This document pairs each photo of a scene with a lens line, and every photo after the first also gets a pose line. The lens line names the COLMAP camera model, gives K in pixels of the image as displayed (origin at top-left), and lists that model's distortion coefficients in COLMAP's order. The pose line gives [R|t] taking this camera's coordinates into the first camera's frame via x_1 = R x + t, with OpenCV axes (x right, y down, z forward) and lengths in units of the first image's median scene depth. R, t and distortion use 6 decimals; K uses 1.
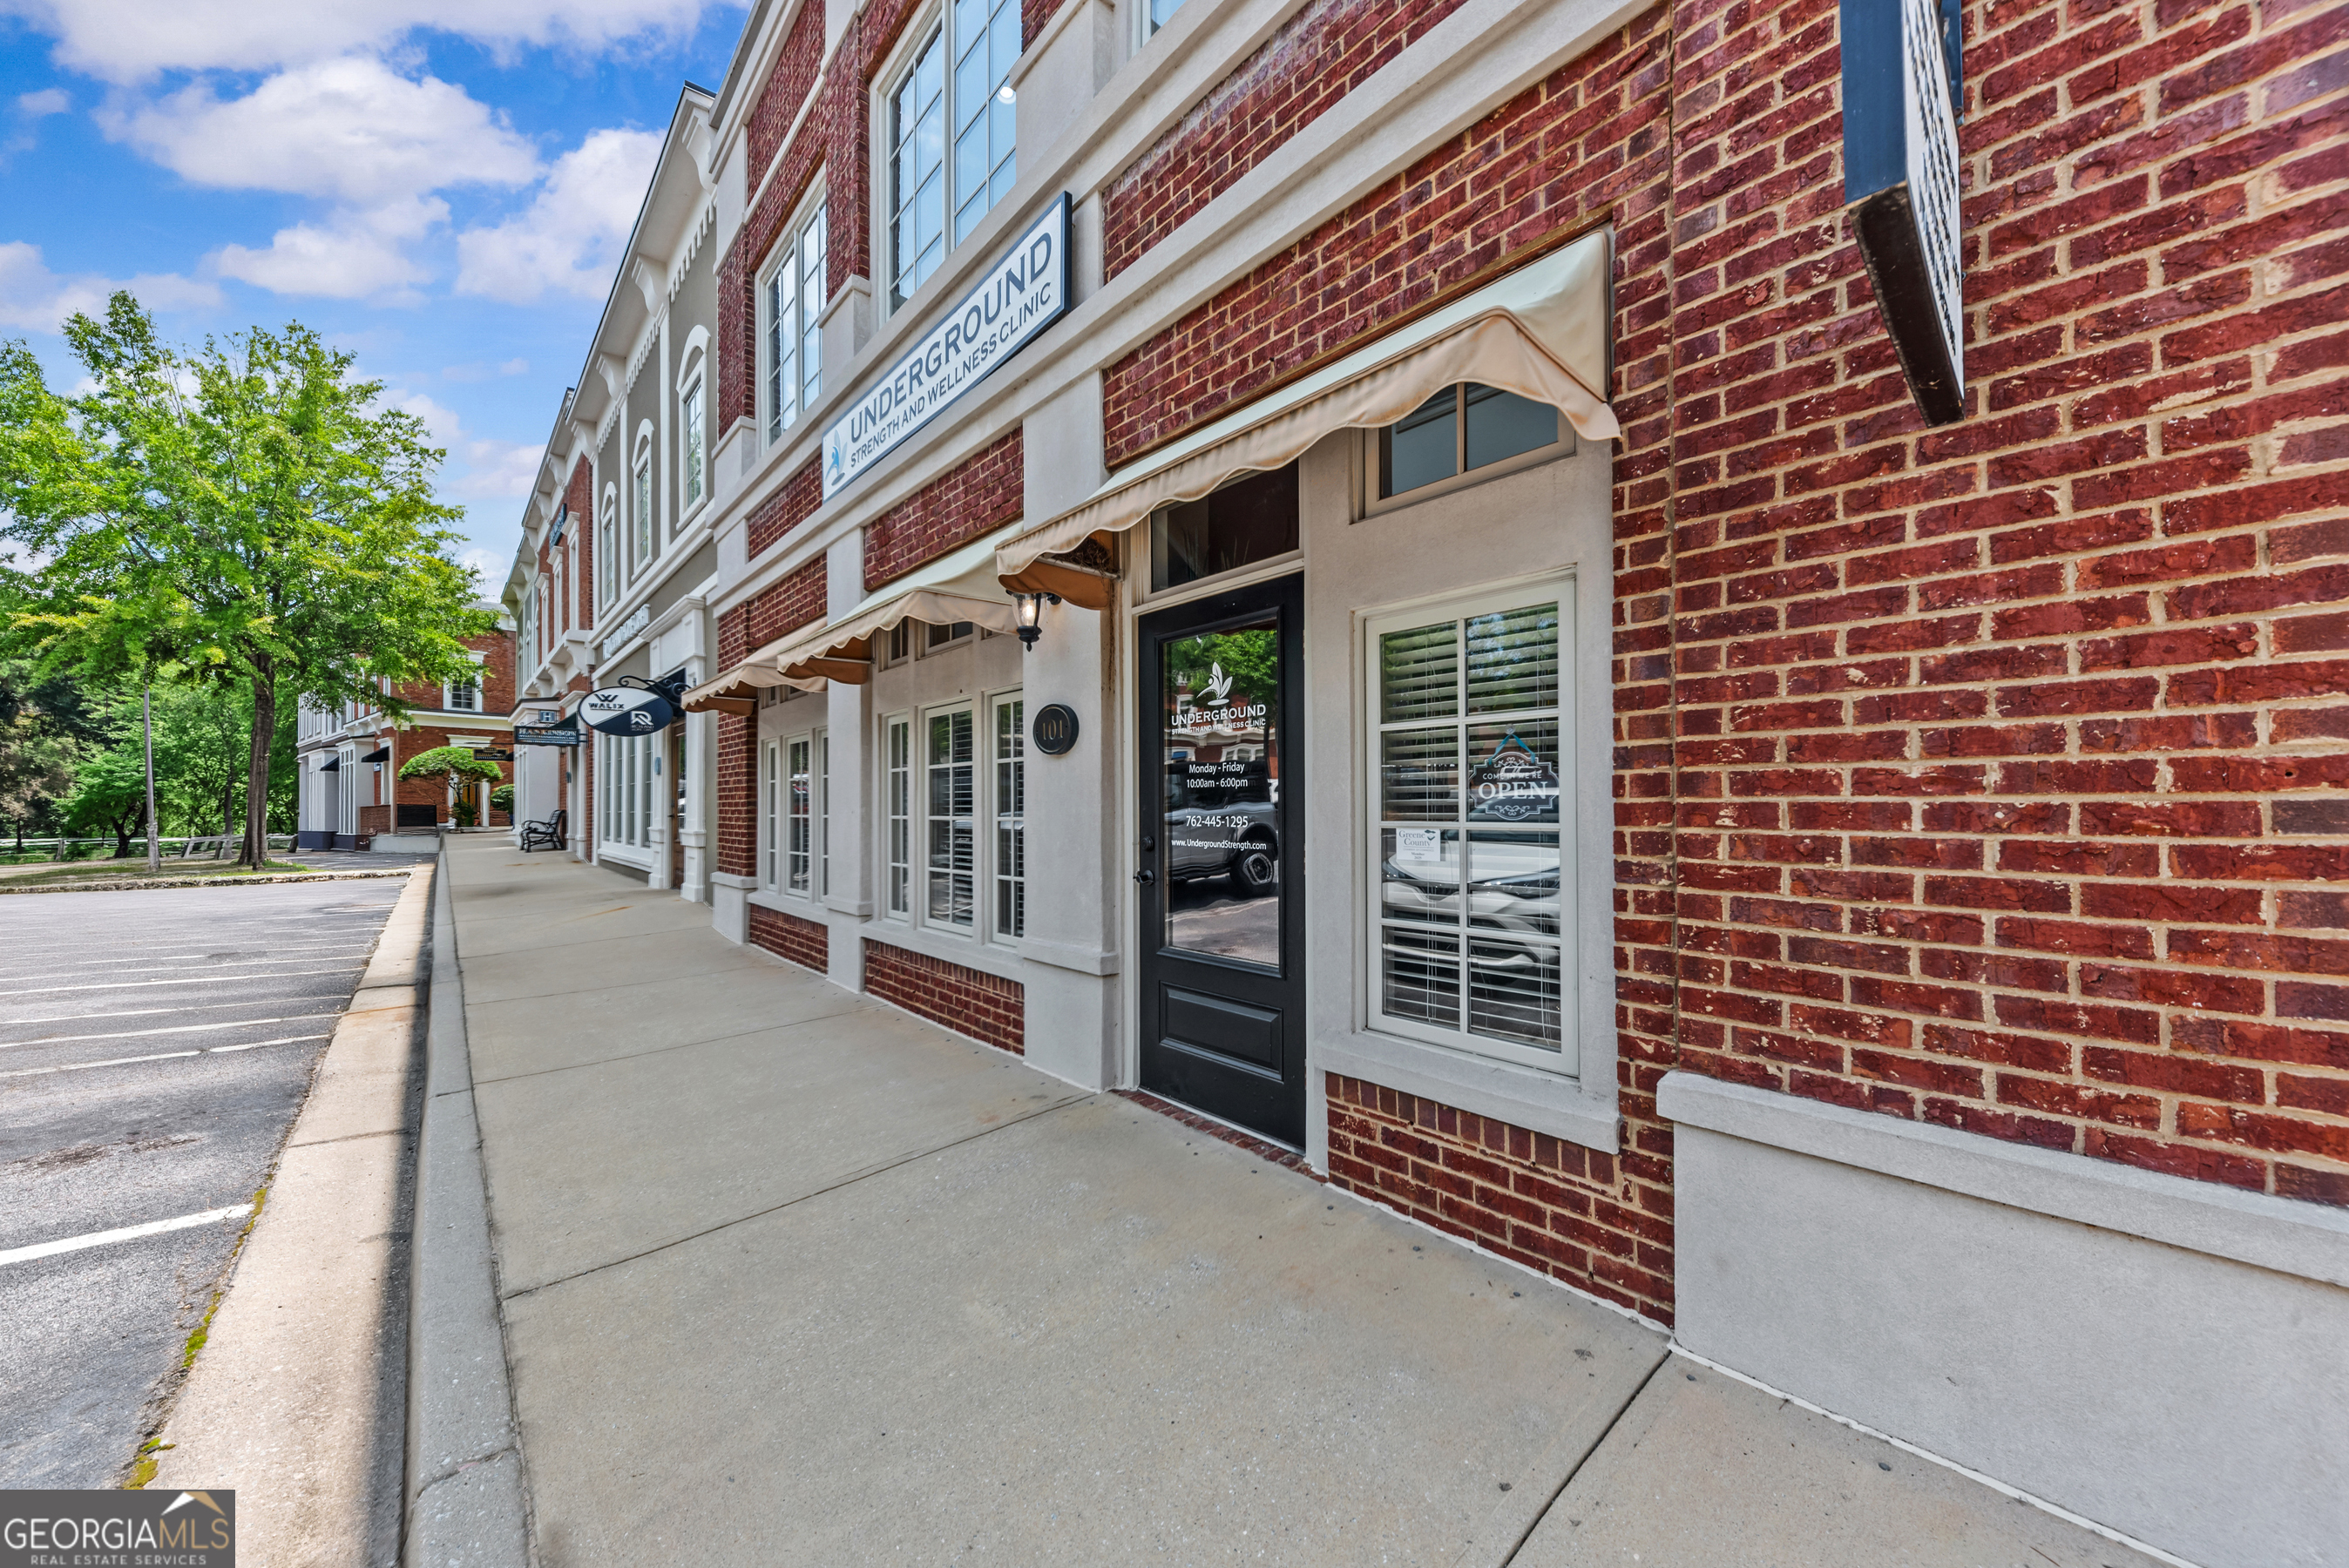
lens RADIAL K [[803.8, 0, 1183.2], [0, 803.8, 787.4], [0, 0, 1]] dist [0.015154, -0.005534]
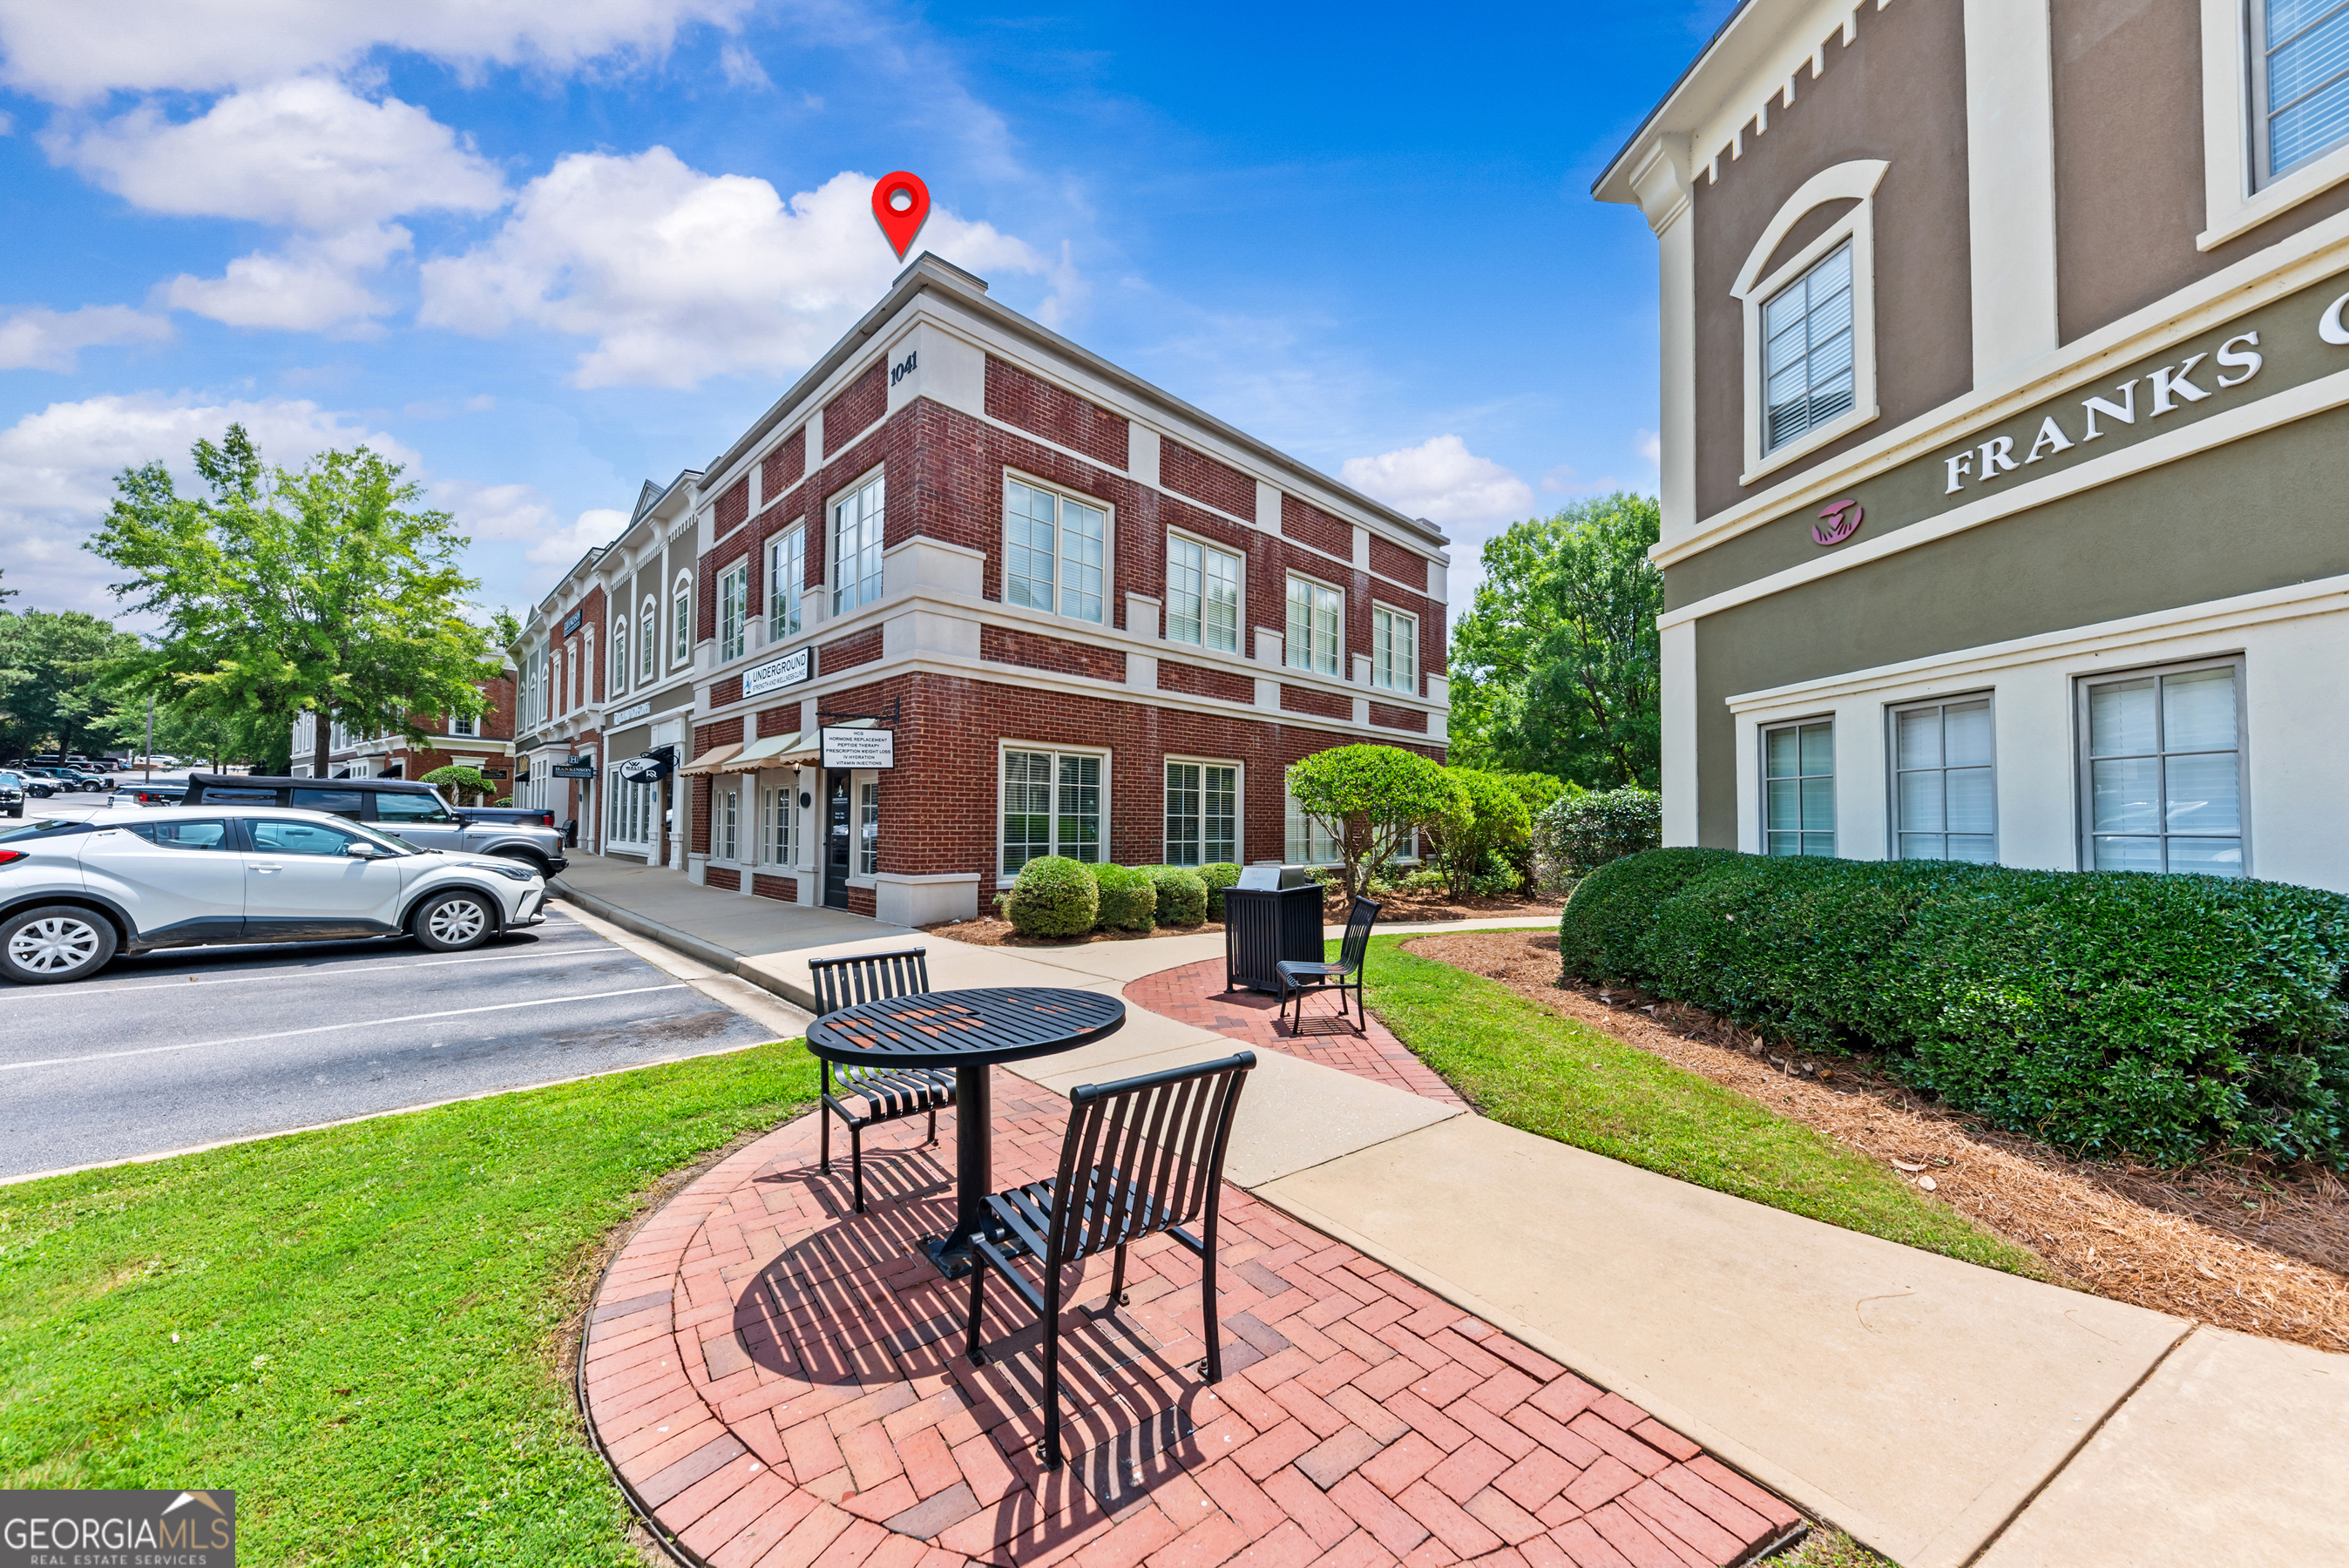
lens RADIAL K [[806.0, 0, 1174.5], [0, 806.0, 784.0], [0, 0, 1]] dist [0.000567, -0.005412]
pose [[0.999105, 0.012235, 0.040496, 0.294887], [-0.011356, 0.999697, -0.021854, -0.019881], [-0.040751, 0.021375, 0.998941, -0.572265]]
